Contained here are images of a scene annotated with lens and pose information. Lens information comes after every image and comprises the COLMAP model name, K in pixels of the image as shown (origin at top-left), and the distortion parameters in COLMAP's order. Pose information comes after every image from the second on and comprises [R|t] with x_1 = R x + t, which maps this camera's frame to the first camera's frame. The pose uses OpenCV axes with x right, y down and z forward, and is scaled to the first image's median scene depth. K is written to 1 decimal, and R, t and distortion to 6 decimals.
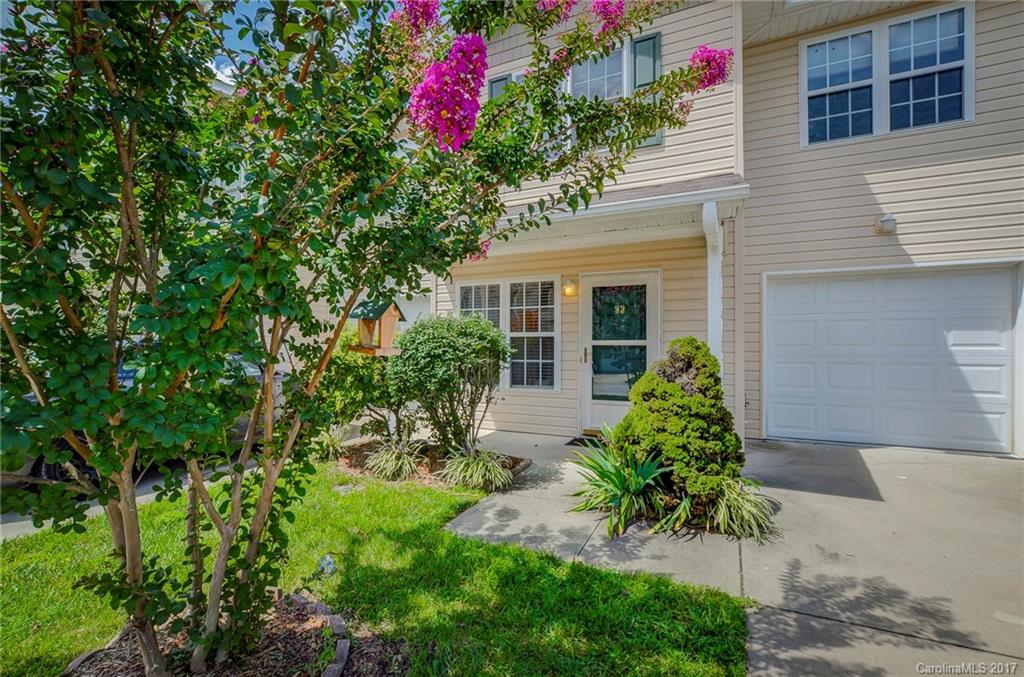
lens RADIAL K [[459.9, 0, 505.5], [0, 459.9, 345.6], [0, 0, 1]] dist [-0.017290, 0.005595]
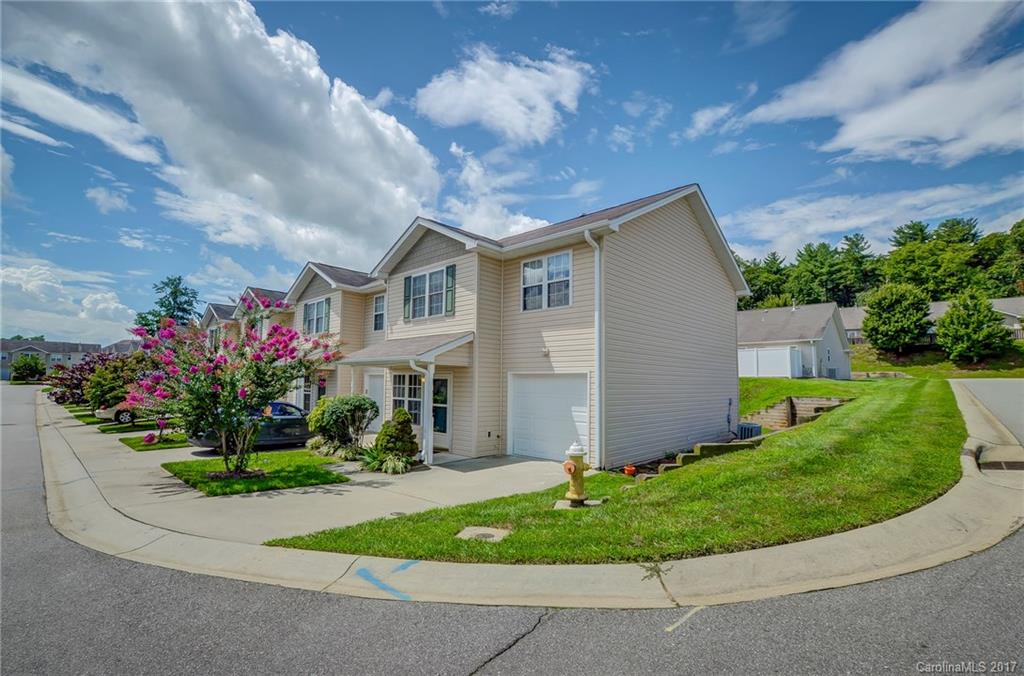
lens RADIAL K [[459.9, 0, 505.5], [0, 459.9, 345.1], [0, 0, 1]] dist [-0.017290, 0.005595]
pose [[0.950510, -0.014428, -0.310358, 1.341235], [-0.010554, 0.996845, -0.078665, -0.133760], [0.310514, 0.078048, 0.947359, -1.069513]]
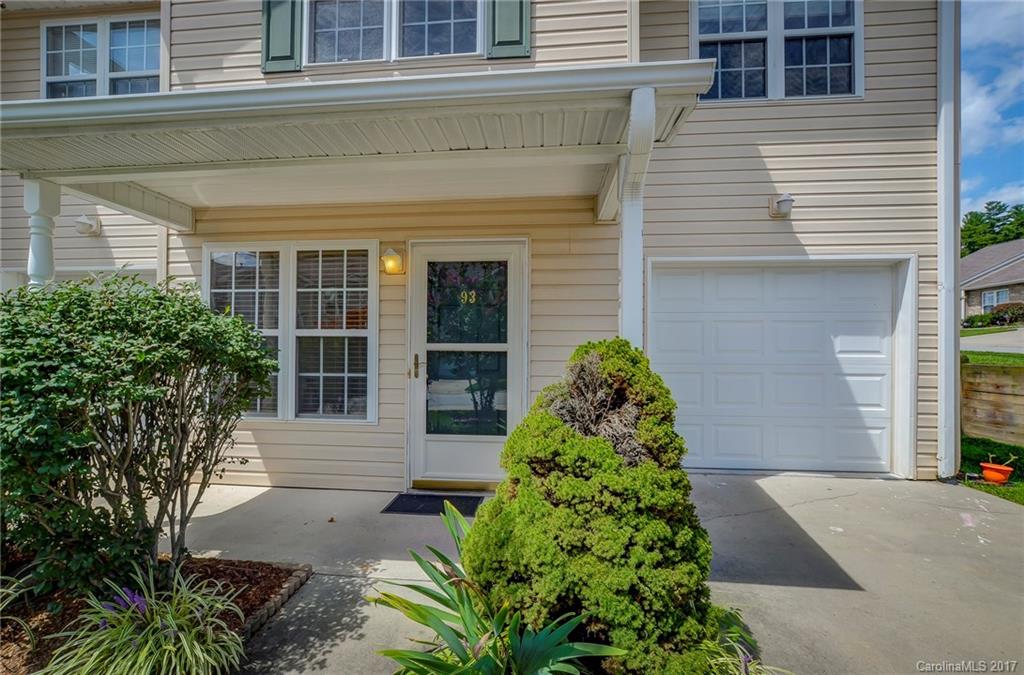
lens RADIAL K [[459.9, 0, 505.5], [0, 459.9, 344.6], [0, 0, 1]] dist [-0.017290, 0.005595]
pose [[0.939195, 0.007391, 0.343305, 0.078901], [-0.005351, 0.999962, -0.006889, -0.005903], [-0.343343, 0.004633, 0.939199, 0.396092]]
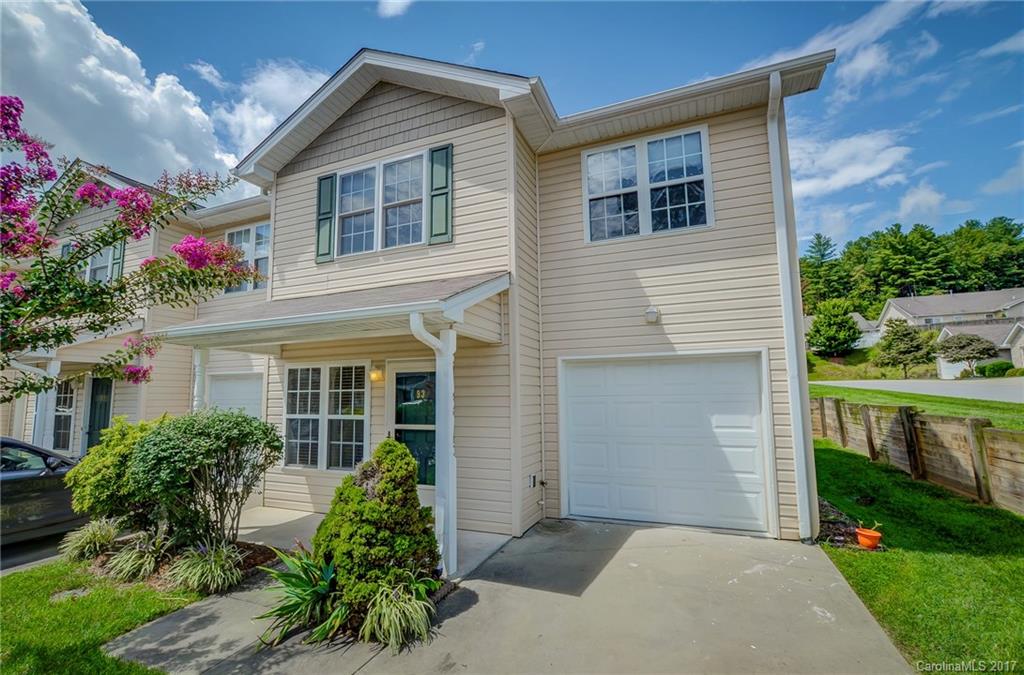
lens RADIAL K [[459.9, 0, 505.5], [0, 459.9, 344.6], [0, 0, 1]] dist [-0.017290, 0.005595]
pose [[0.998630, -0.007454, 0.051790, 0.435890], [0.012962, 0.994191, -0.106848, -0.085664], [-0.050692, 0.107373, 0.992926, -0.066101]]
